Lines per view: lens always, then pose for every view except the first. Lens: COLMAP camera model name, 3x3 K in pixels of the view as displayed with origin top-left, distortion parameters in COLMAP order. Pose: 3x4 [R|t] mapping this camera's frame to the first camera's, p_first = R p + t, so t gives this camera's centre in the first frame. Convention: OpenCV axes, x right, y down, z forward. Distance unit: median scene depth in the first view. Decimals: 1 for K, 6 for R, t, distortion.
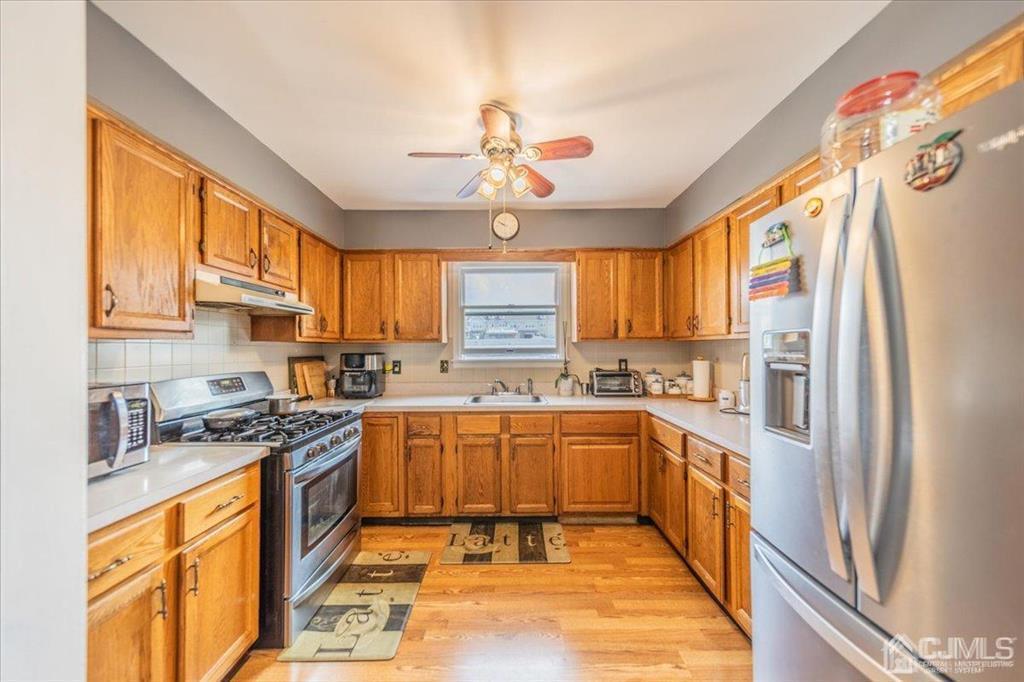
lens RADIAL K [[368.2, 0, 505.6], [0, 368.2, 345.5], [0, 0, 1]] dist [0.002140, 0.000117]
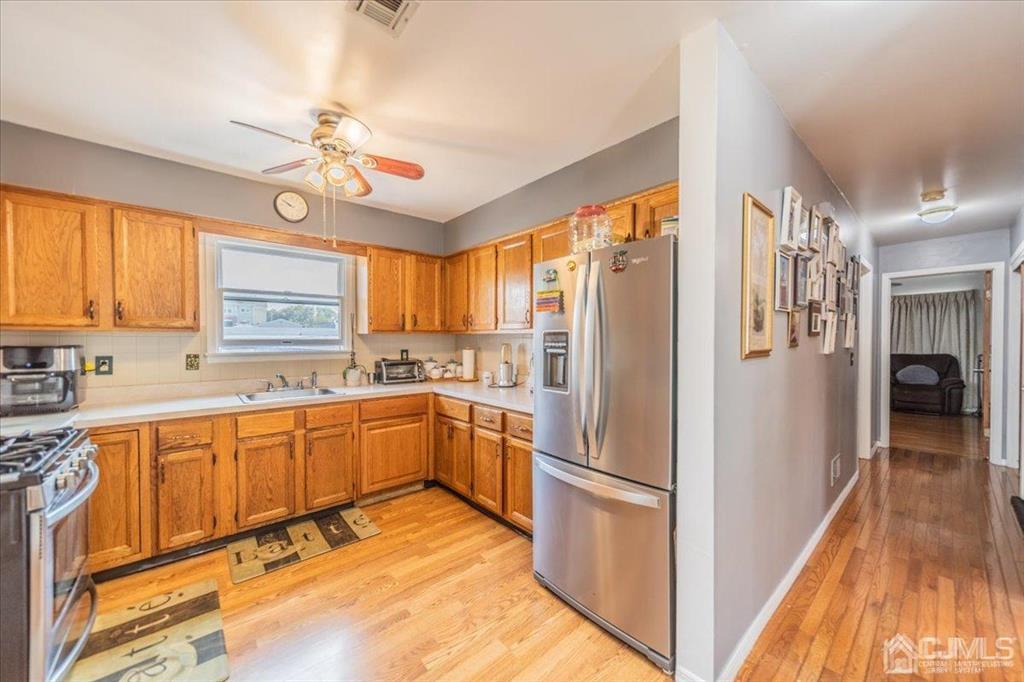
lens RADIAL K [[374.1, 0, 515.5], [0, 374.1, 345.5], [0, 0, 1]] dist [0.002152, 0.000130]
pose [[0.752328, -0.006676, 0.658755, -0.219061], [-0.008280, 0.999774, 0.019588, -0.000686], [-0.658737, -0.020192, 0.752103, -0.088661]]
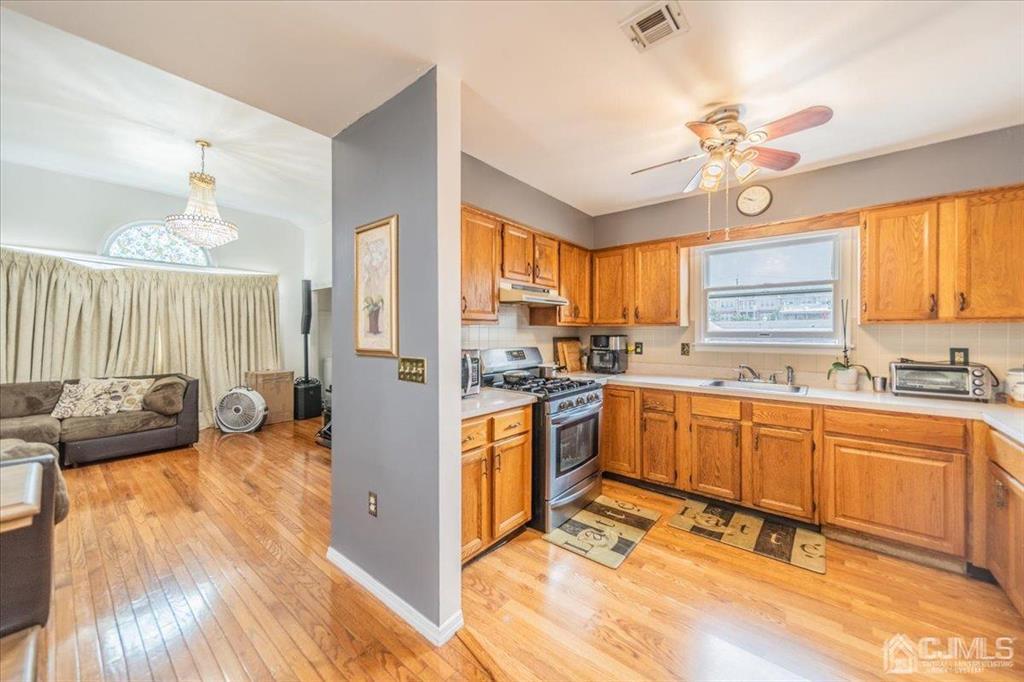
lens RADIAL K [[369.5, 0, 502.1], [0, 369.5, 333.5], [0, 0, 1]] dist [0.002730, 0.000084]
pose [[0.768345, 0.008867, -0.639974, 0.125125], [-0.000010, 0.999904, 0.013842, -0.001203], [0.640036, -0.010630, 0.768272, -0.145470]]
